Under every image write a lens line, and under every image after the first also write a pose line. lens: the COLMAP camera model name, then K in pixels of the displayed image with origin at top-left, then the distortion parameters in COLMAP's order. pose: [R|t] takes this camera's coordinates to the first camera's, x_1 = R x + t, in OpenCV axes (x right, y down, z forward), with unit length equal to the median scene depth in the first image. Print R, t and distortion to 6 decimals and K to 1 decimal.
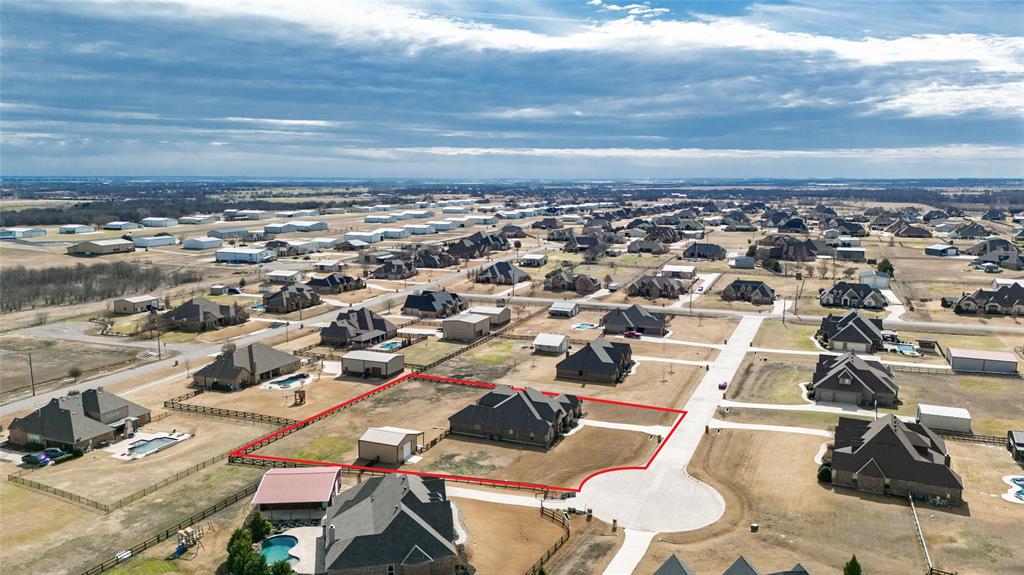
lens RADIAL K [[748.0, 0, 512.0], [0, 748.0, 287.5], [0, 0, 1]] dist [0.083196, -0.072114]
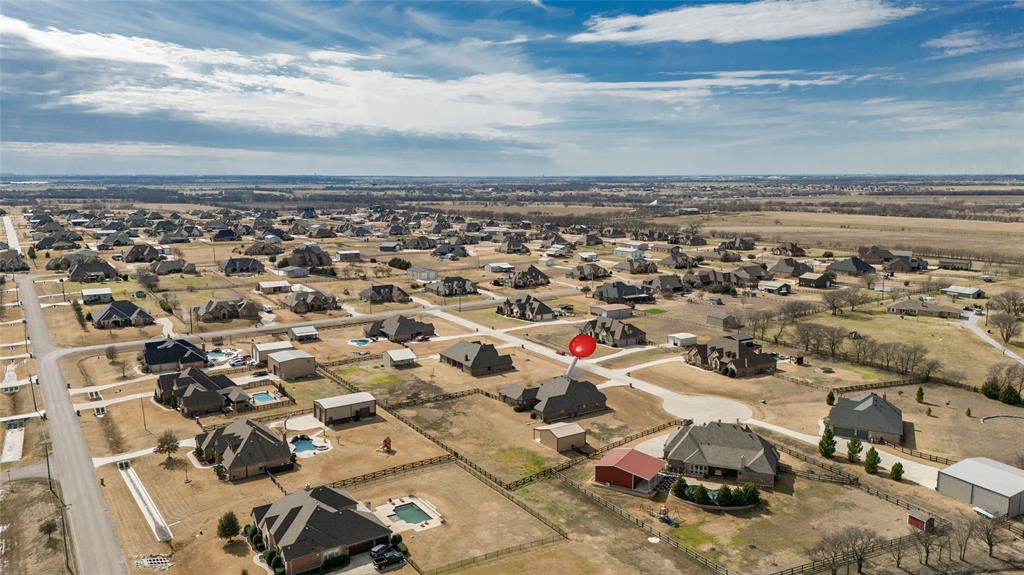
lens RADIAL K [[748.0, 0, 512.0], [0, 748.0, 287.5], [0, 0, 1]] dist [0.083196, -0.072114]
pose [[0.550809, -0.127881, 0.824777, -0.916033], [0.122813, 0.989854, 0.071459, -0.106893], [-0.825546, 0.061933, 0.560925, 0.254115]]
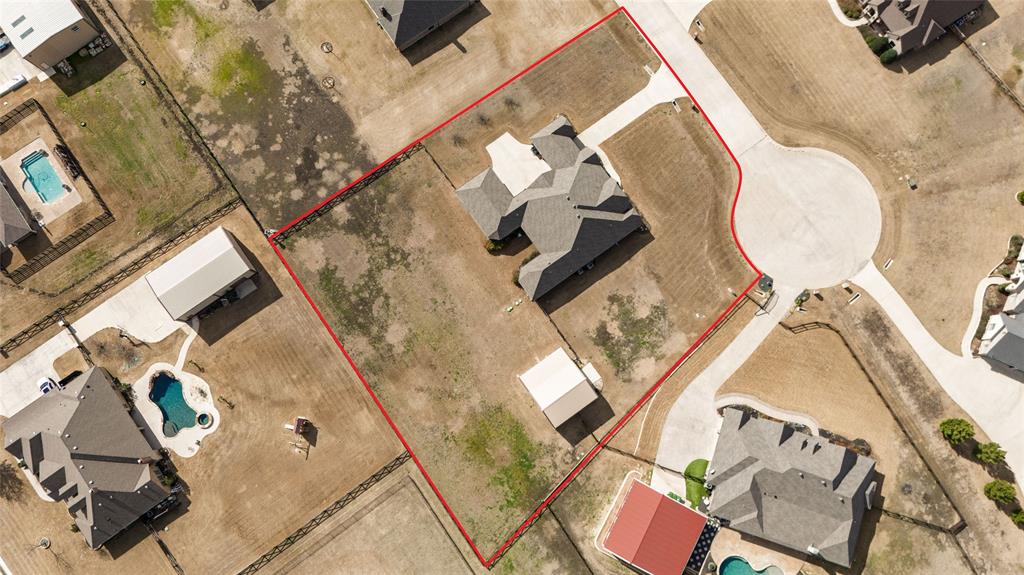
lens RADIAL K [[748.0, 0, 512.0], [0, 748.0, 287.5], [0, 0, 1]] dist [0.083196, -0.072114]
pose [[0.521758, -0.846018, 0.109646, -0.137769], [0.136937, 0.209918, 0.968082, -0.472990], [-0.842032, -0.490089, 0.225378, 0.683179]]
